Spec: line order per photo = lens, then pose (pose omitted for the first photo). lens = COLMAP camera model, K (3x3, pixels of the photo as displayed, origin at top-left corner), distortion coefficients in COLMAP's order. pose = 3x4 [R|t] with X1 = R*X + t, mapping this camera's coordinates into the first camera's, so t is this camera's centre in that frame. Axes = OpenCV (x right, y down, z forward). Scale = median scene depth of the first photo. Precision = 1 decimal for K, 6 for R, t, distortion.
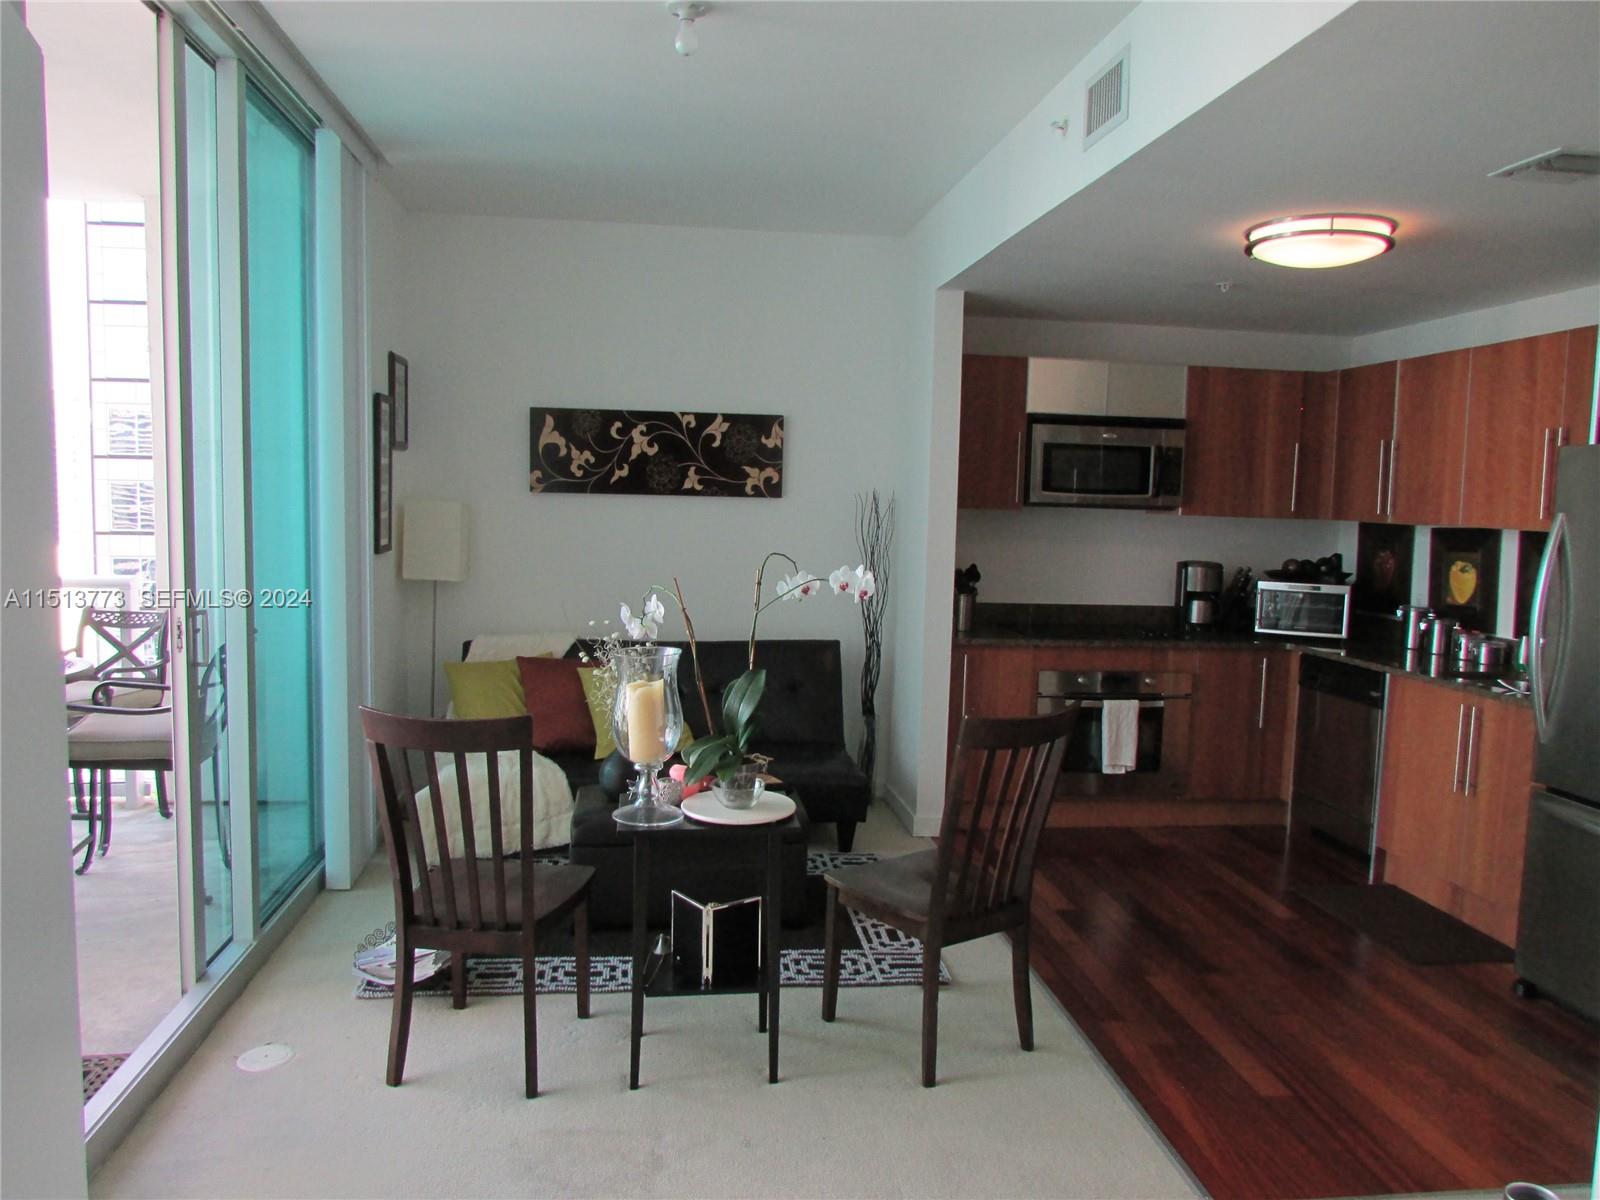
lens RADIAL K [[1150.1, 0, 793.3], [0, 1150.1, 604.3], [0, 0, 1]] dist [-0.025609, 0.005842]
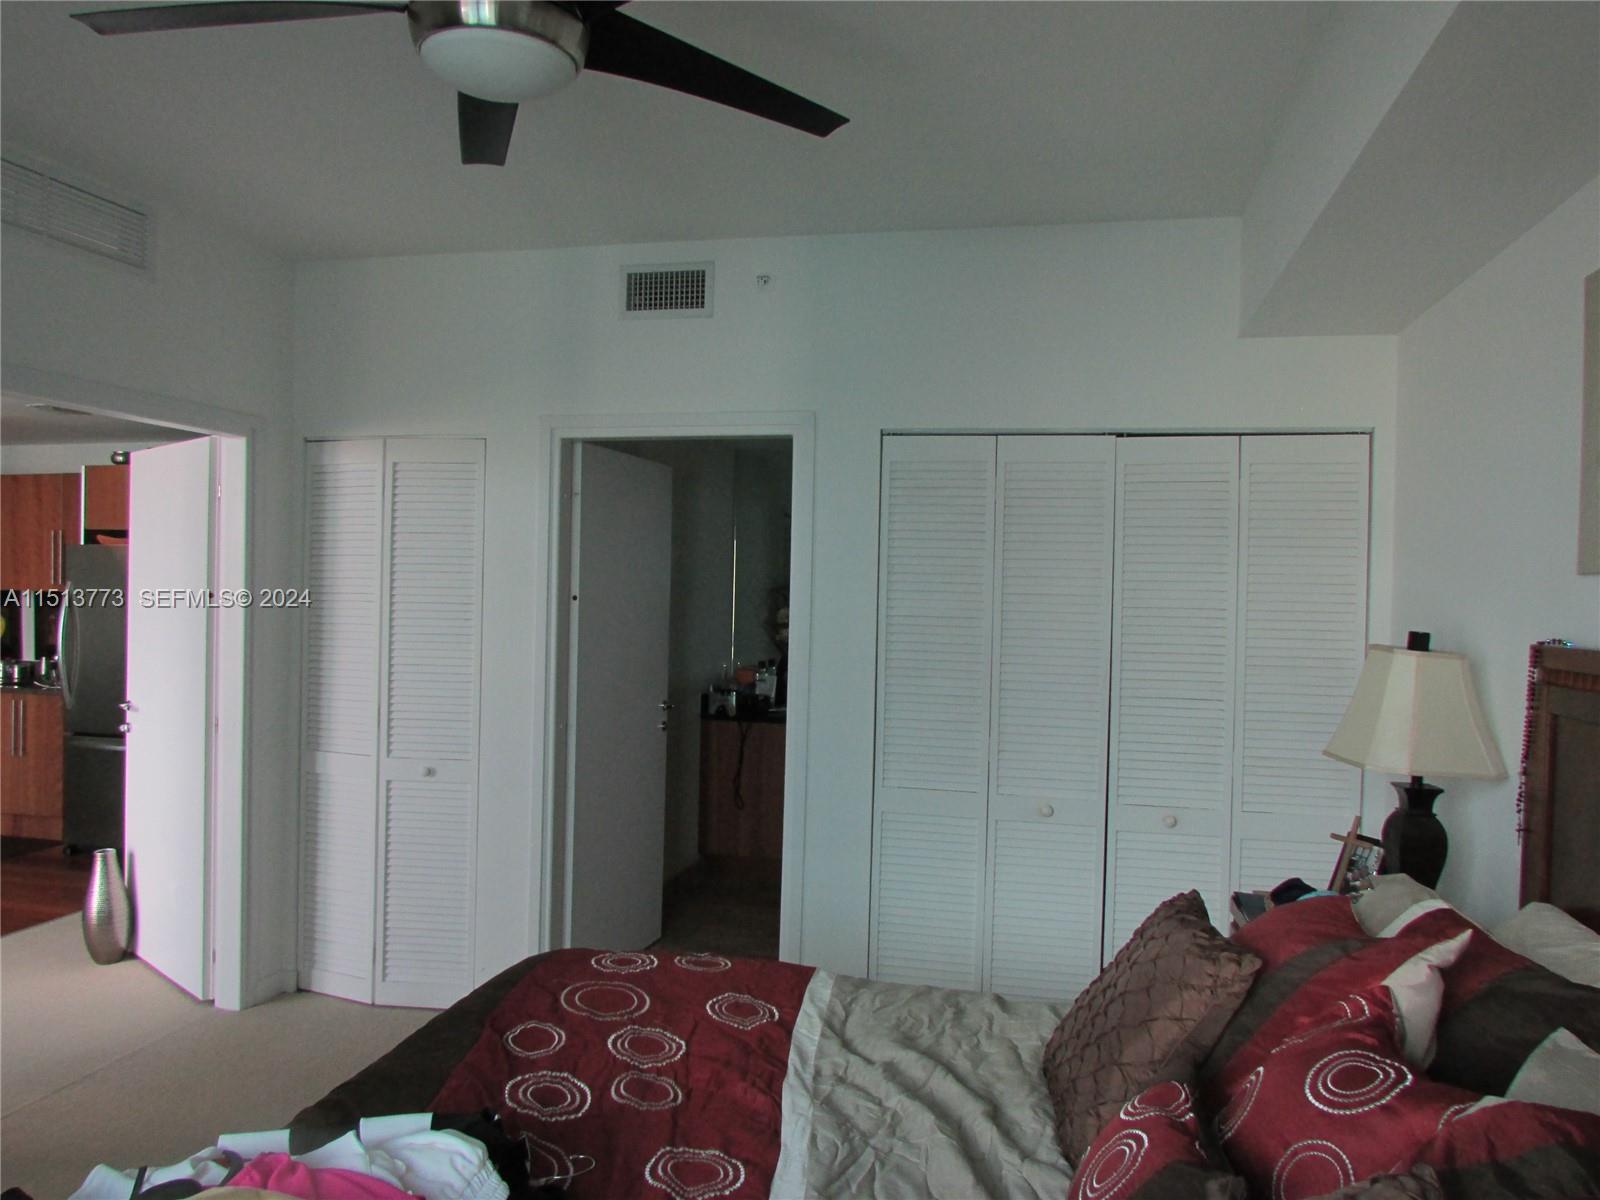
lens RADIAL K [[1150.1, 0, 800.7], [0, 1150.1, 599.5], [0, 0, 1]] dist [-0.025609, 0.005842]
pose [[0.359245, -0.025559, 0.932893, -0.416152], [0.079556, 0.996825, -0.003325, 0.033430], [-0.929846, 0.075411, 0.360138, -0.509961]]
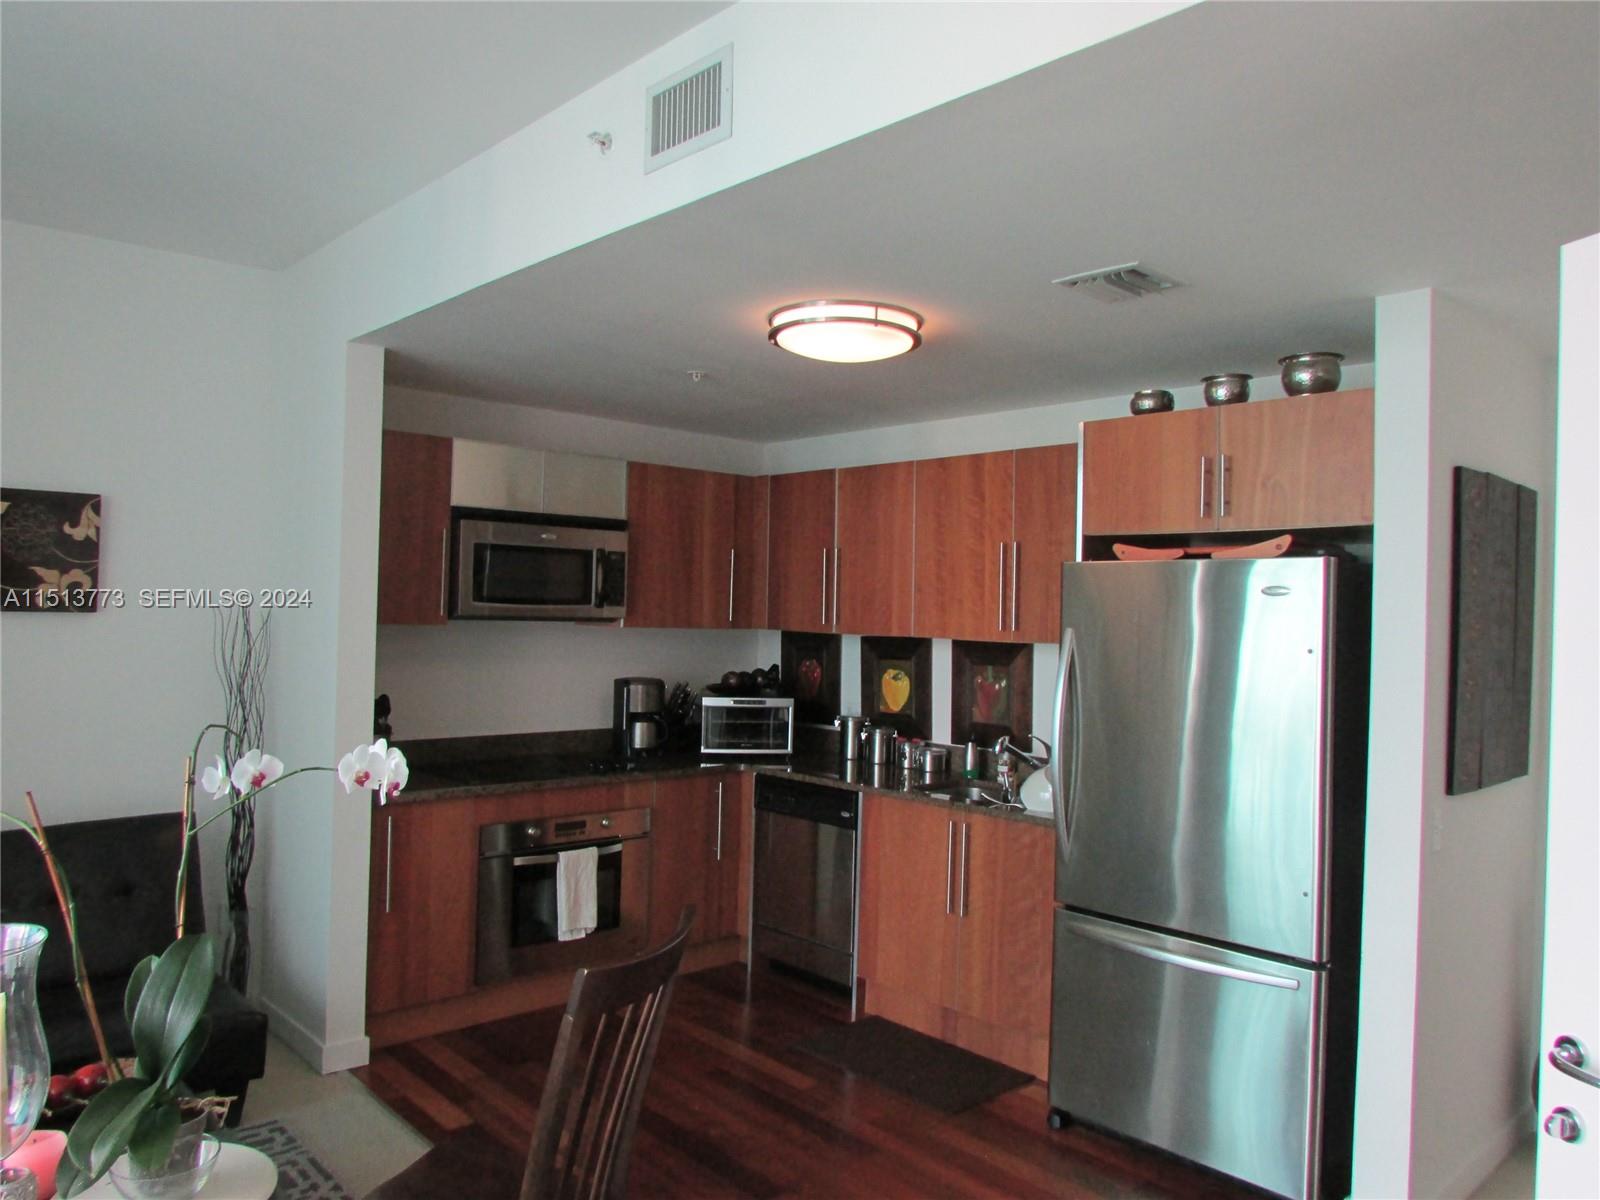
lens RADIAL K [[1150.1, 0, 809.2], [0, 1150.1, 597.3], [0, 0, 1]] dist [-0.025609, 0.005842]
pose [[0.812225, -0.001993, 0.583342, -0.068654], [0.053692, 0.996005, -0.071356, -0.032604], [-0.580869, 0.089278, 0.809087, 0.214336]]
